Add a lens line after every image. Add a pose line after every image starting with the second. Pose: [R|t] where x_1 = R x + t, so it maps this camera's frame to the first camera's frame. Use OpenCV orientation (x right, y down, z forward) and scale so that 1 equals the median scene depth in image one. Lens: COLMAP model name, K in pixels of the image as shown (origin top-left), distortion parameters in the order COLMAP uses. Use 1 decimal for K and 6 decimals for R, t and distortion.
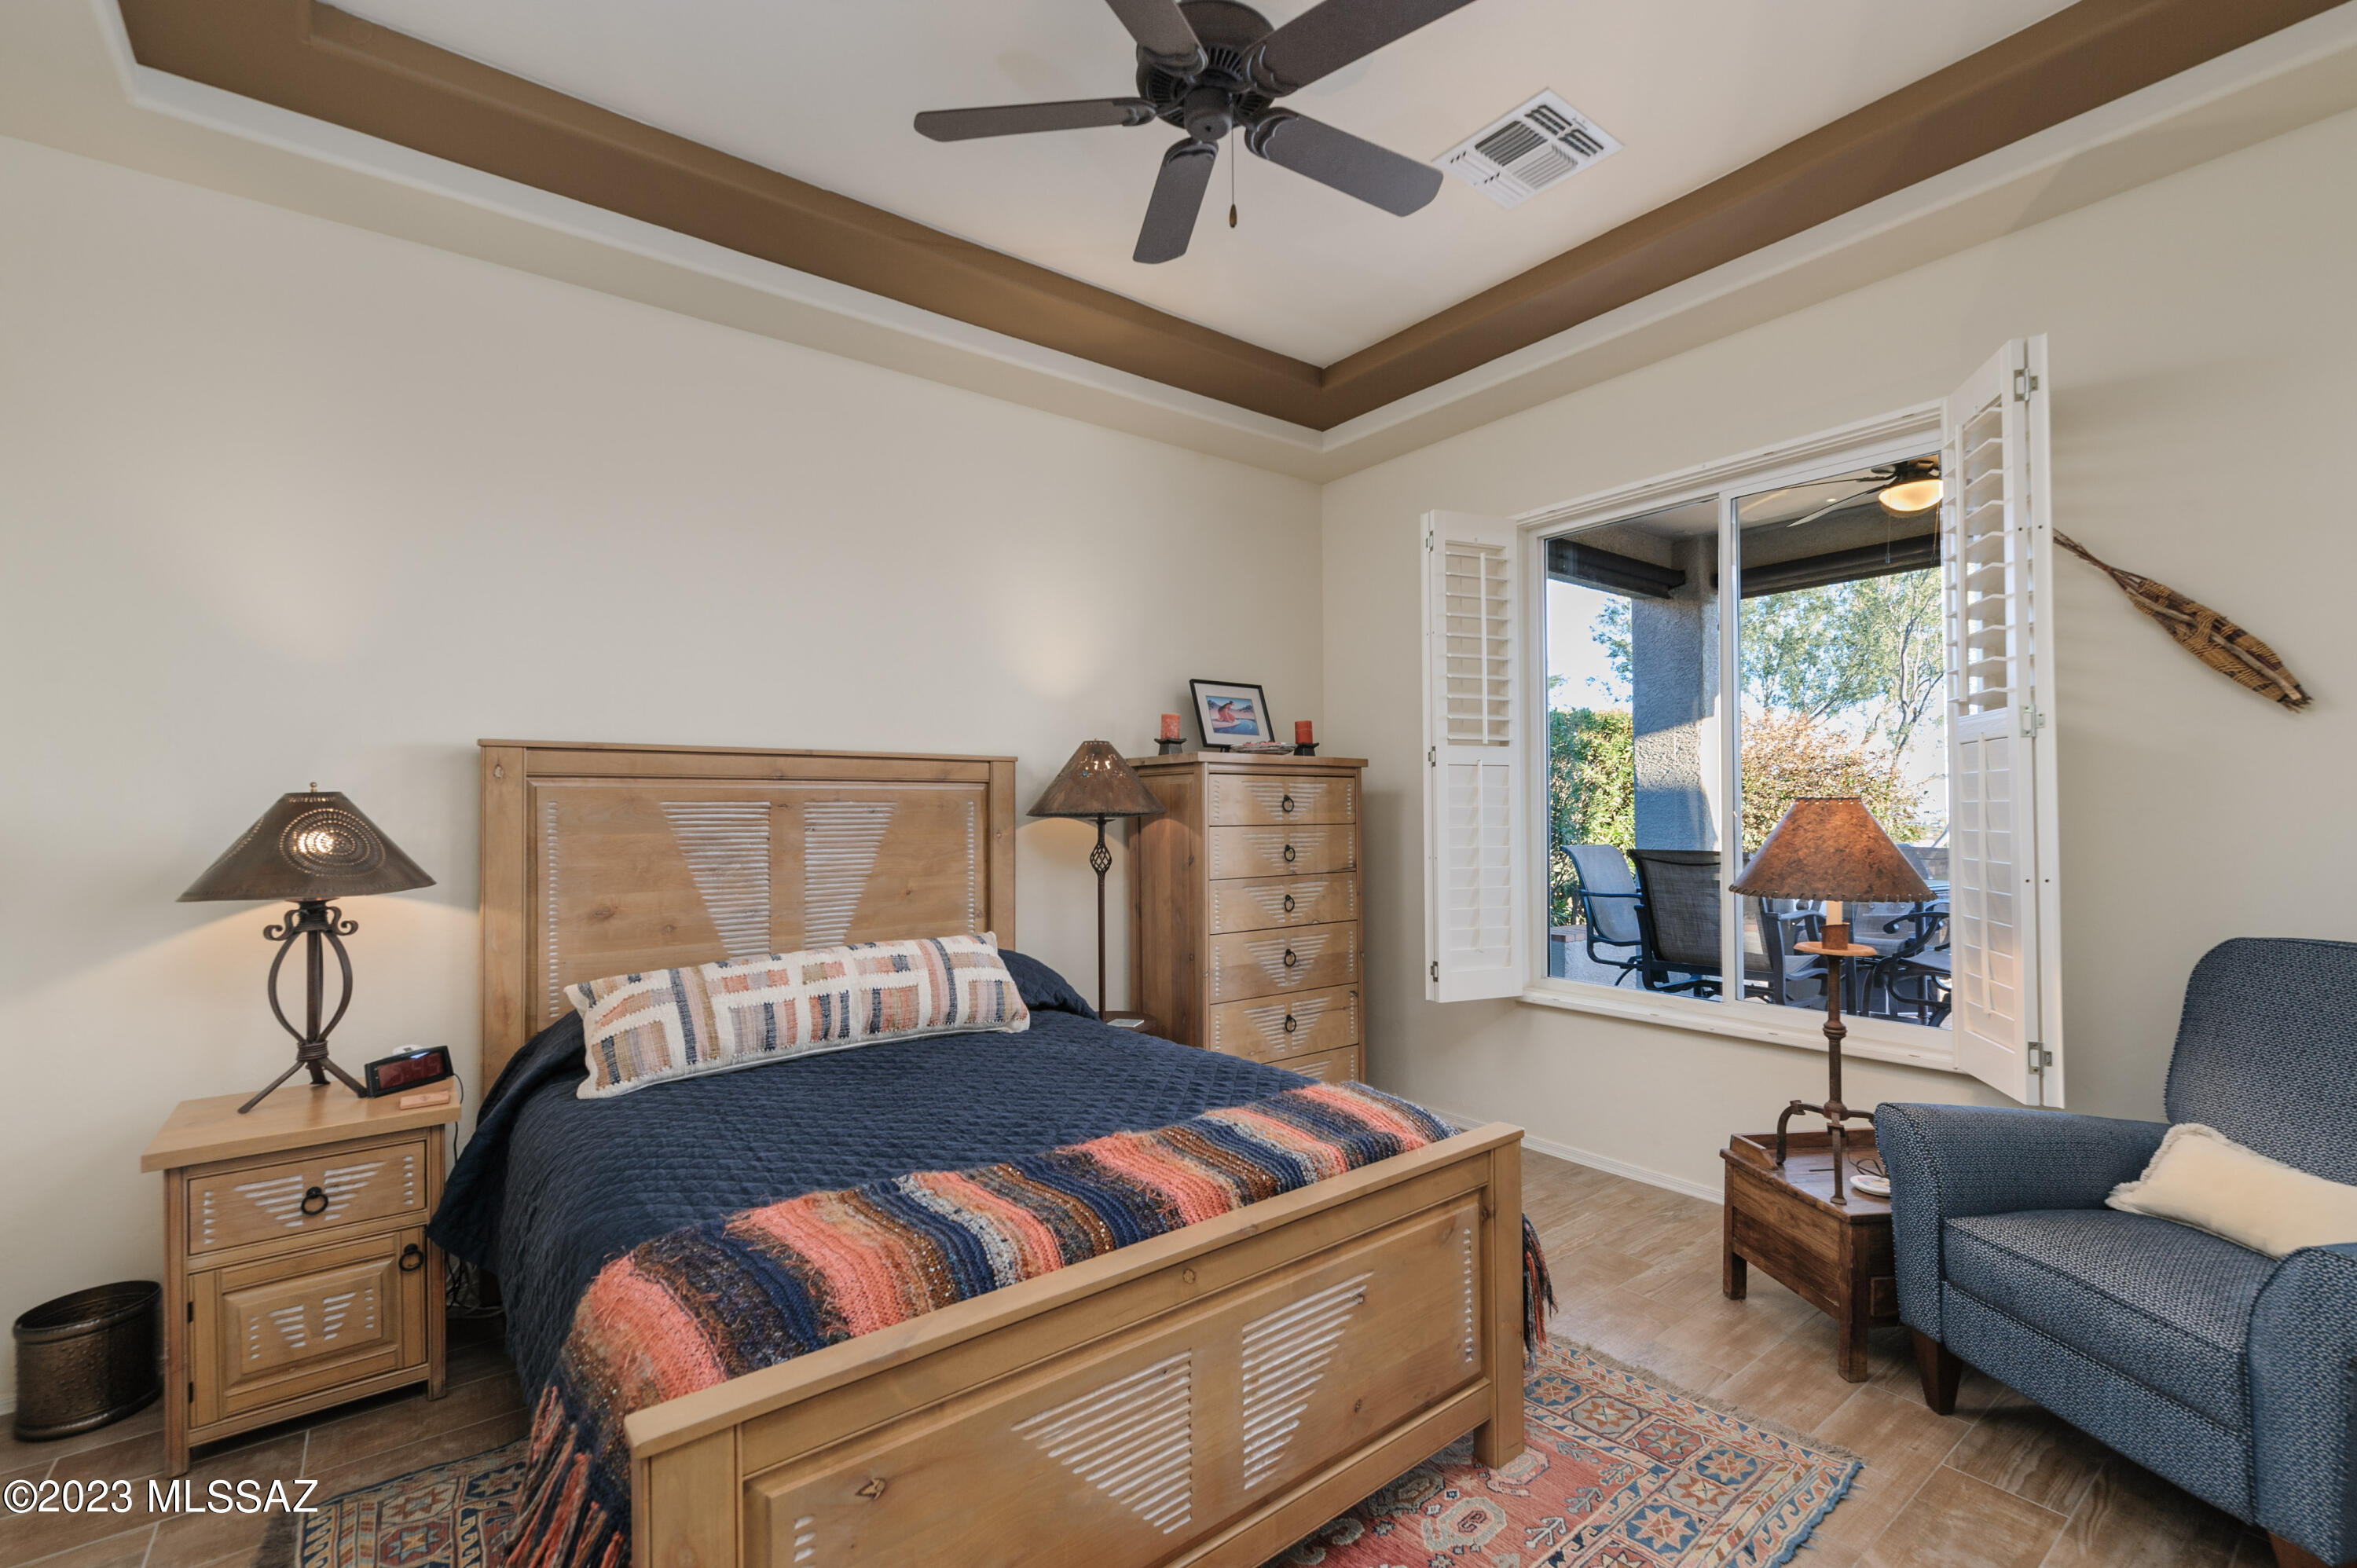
lens RADIAL K [[1018.1, 0, 1192.0], [0, 1018.1, 799.6], [0, 0, 1]] dist [0.003640, -0.000855]
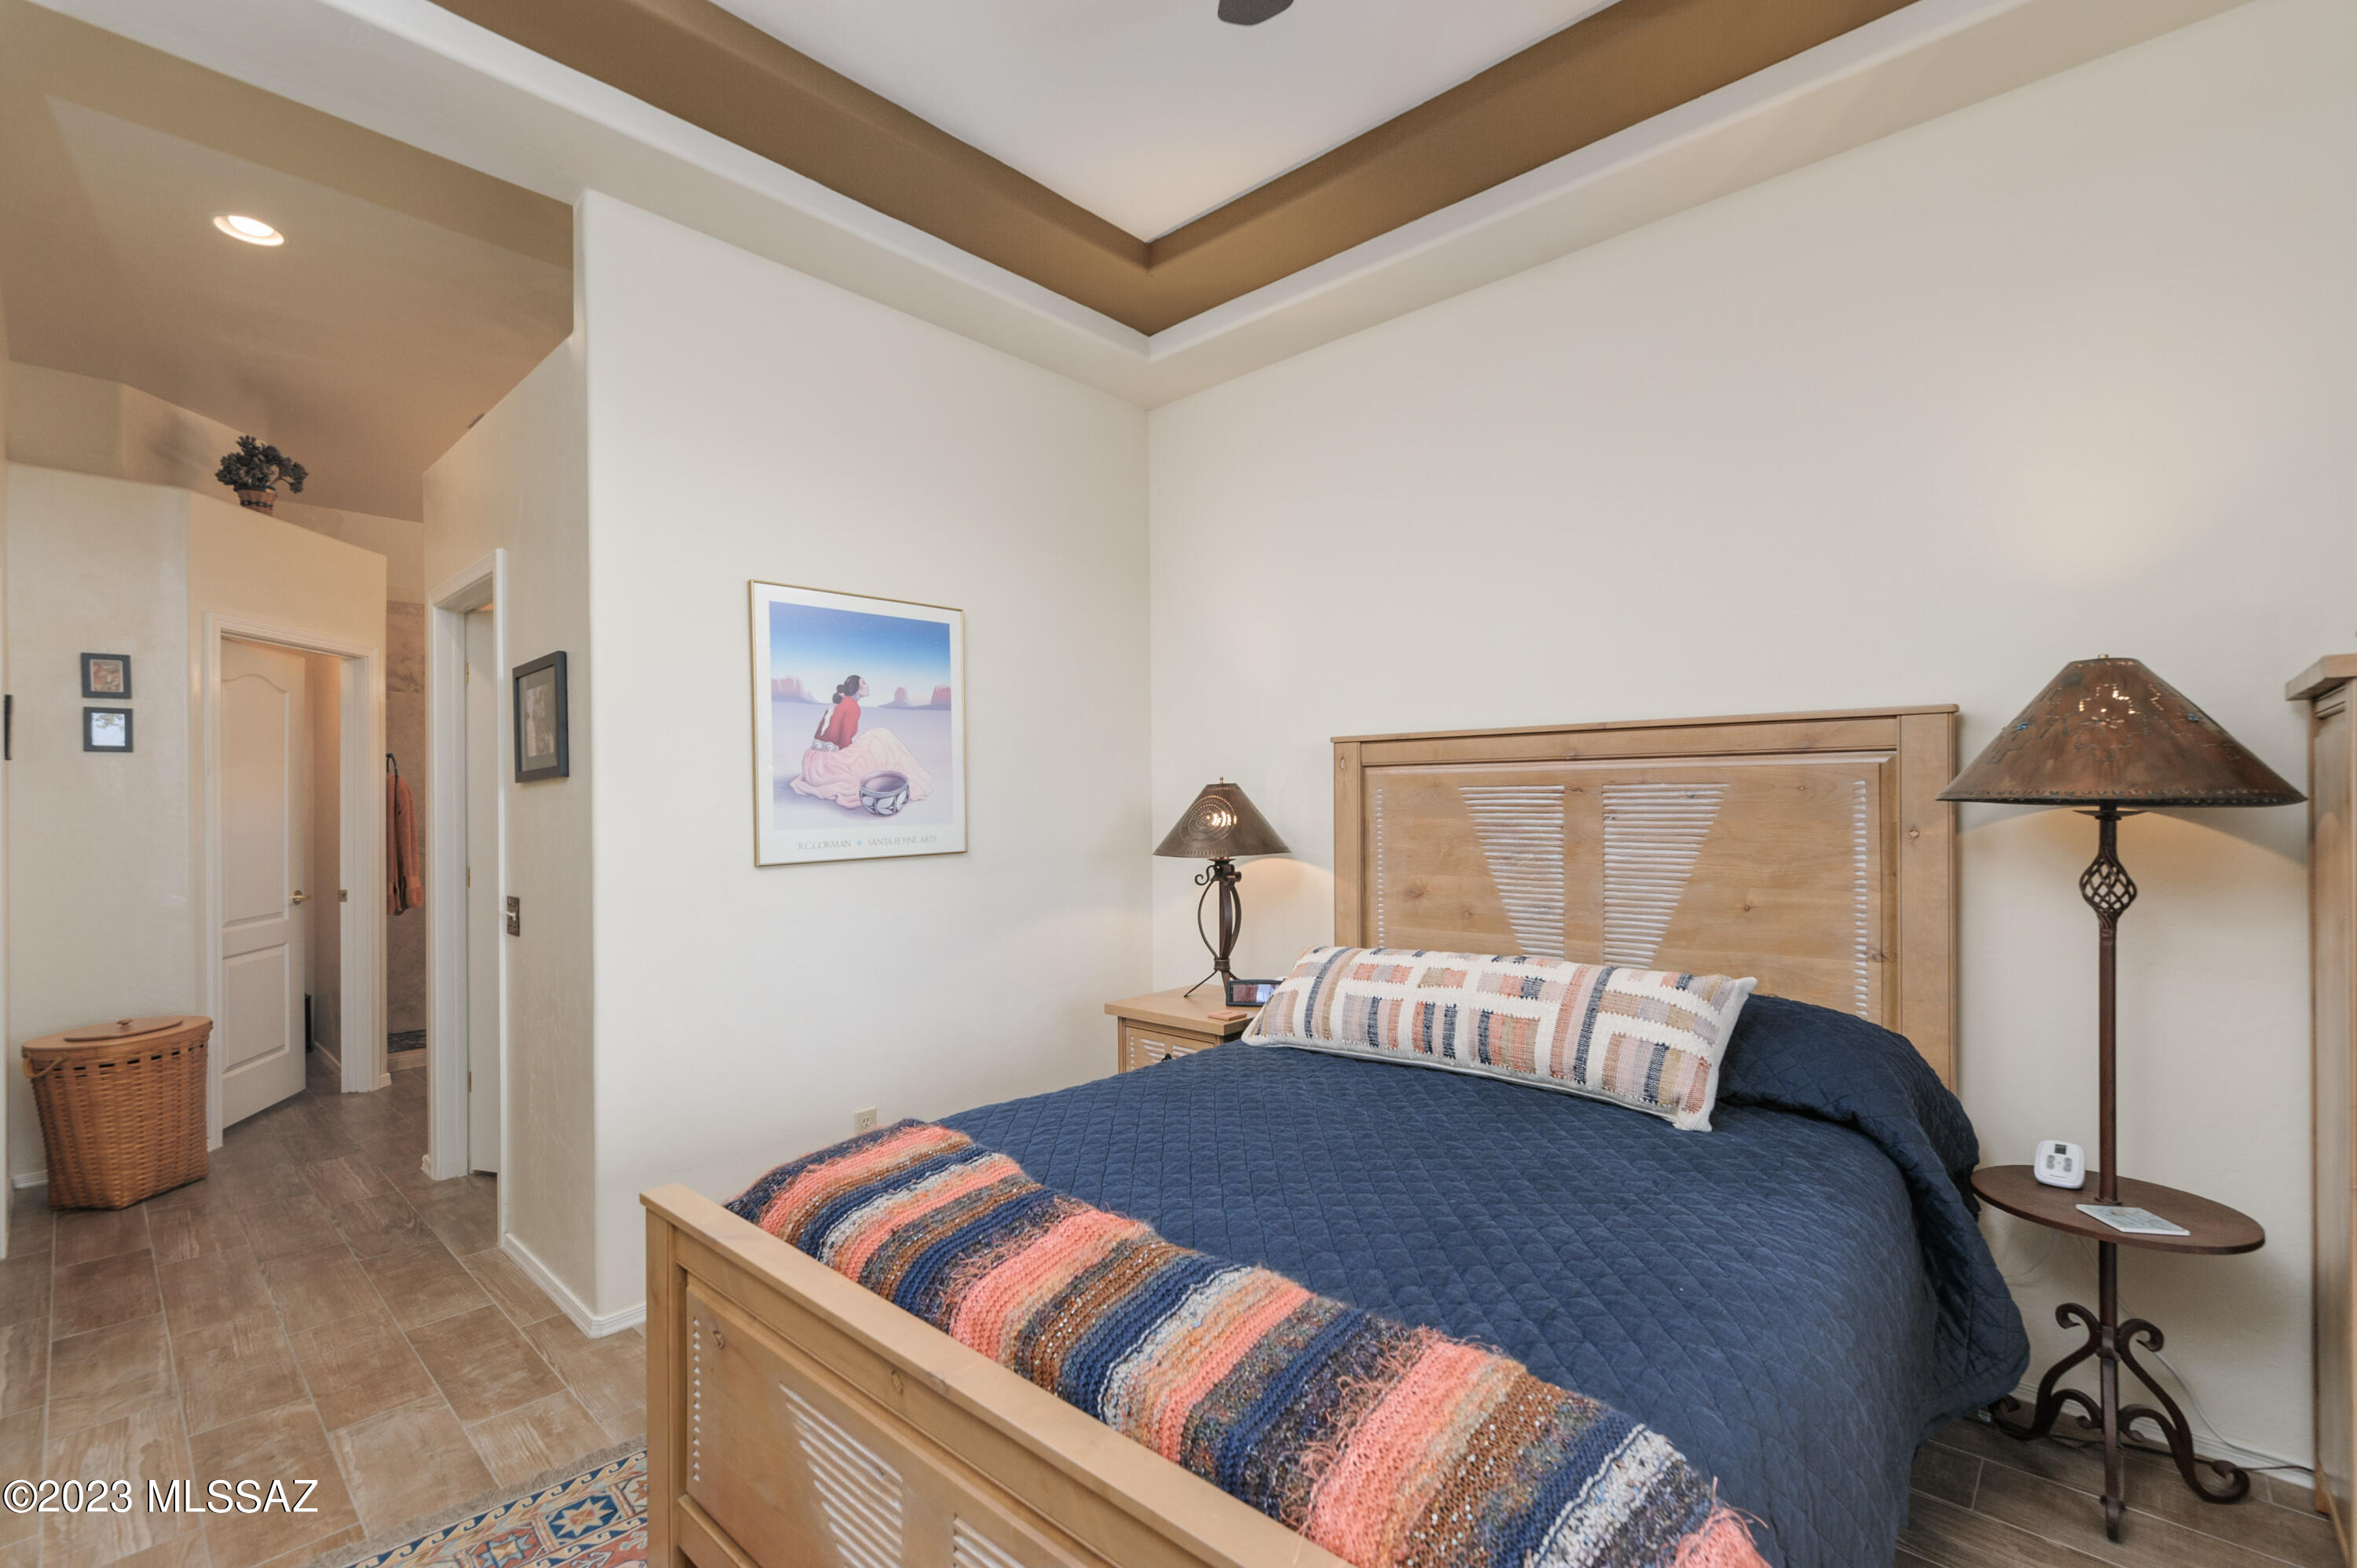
lens RADIAL K [[1018.1, 0, 1182.0], [0, 1018.1, 804.7], [0, 0, 1]] dist [0.003640, -0.000855]
pose [[0.168361, 0.007836, -0.985694, 0.443453], [0.015931, 0.999816, 0.010670, 0.004674], [0.985597, -0.017500, 0.168205, 0.590427]]
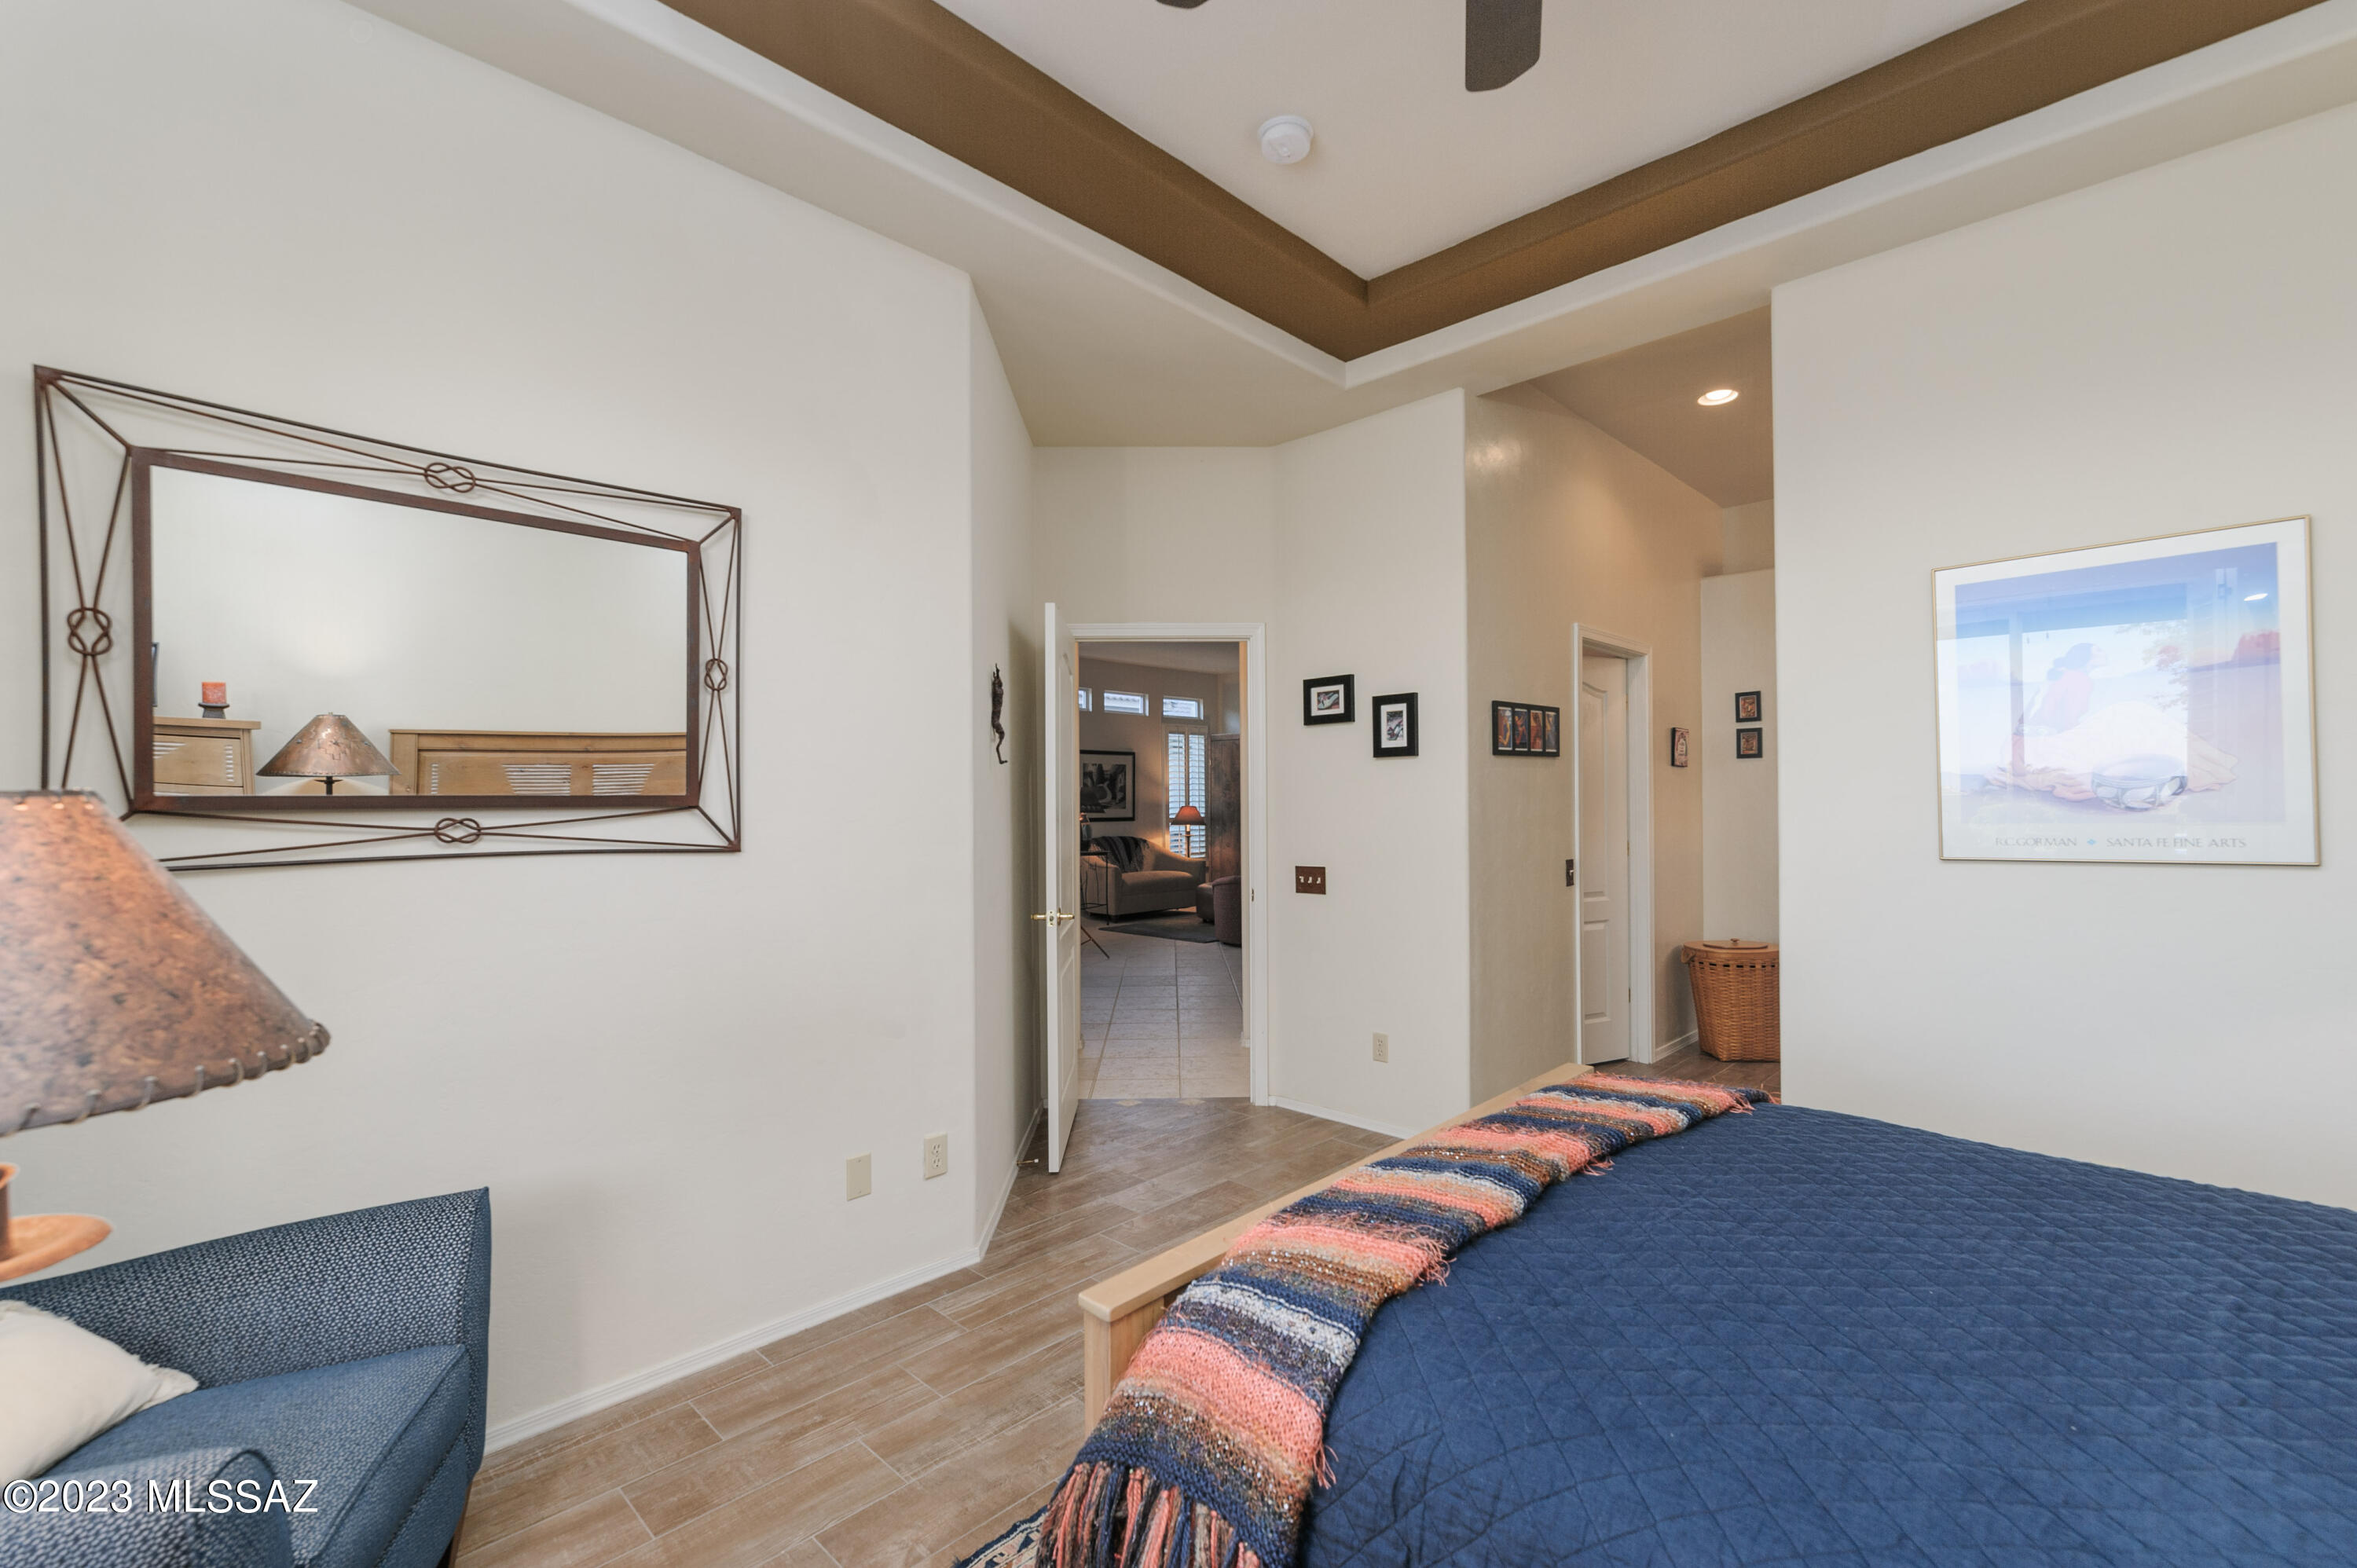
lens RADIAL K [[1018.1, 0, 1190.7], [0, 1018.1, 799.8], [0, 0, 1]] dist [0.003640, -0.000855]
pose [[-0.988843, 0.015025, -0.148199, 0.254687], [0.016654, 0.999814, -0.009756, 0.009206], [0.148025, -0.012116, -0.988909, 1.191081]]
